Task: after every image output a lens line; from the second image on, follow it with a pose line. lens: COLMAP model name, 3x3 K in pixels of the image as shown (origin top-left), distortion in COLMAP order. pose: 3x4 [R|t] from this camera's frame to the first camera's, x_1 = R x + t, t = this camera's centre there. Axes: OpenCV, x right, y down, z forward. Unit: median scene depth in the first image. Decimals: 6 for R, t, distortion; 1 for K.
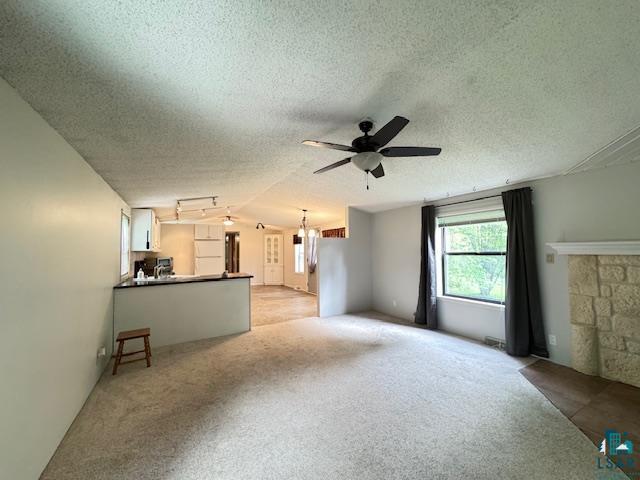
lens RADIAL K [[257.0, 0, 320.0], [0, 257.0, 240.0], [0, 0, 1]] dist [0.001222, -0.000098]
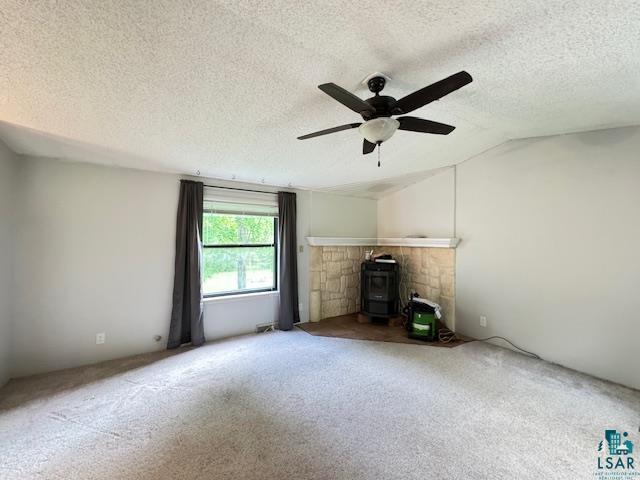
lens RADIAL K [[257.0, 0, 320.0], [0, 257.0, 240.0], [0, 0, 1]] dist [0.001222, -0.000098]
pose [[-0.065054, 0.017267, 0.997732, -0.496836], [-0.046560, 0.998709, -0.020319, 0.049767], [-0.996795, -0.047776, -0.064166, 1.010885]]
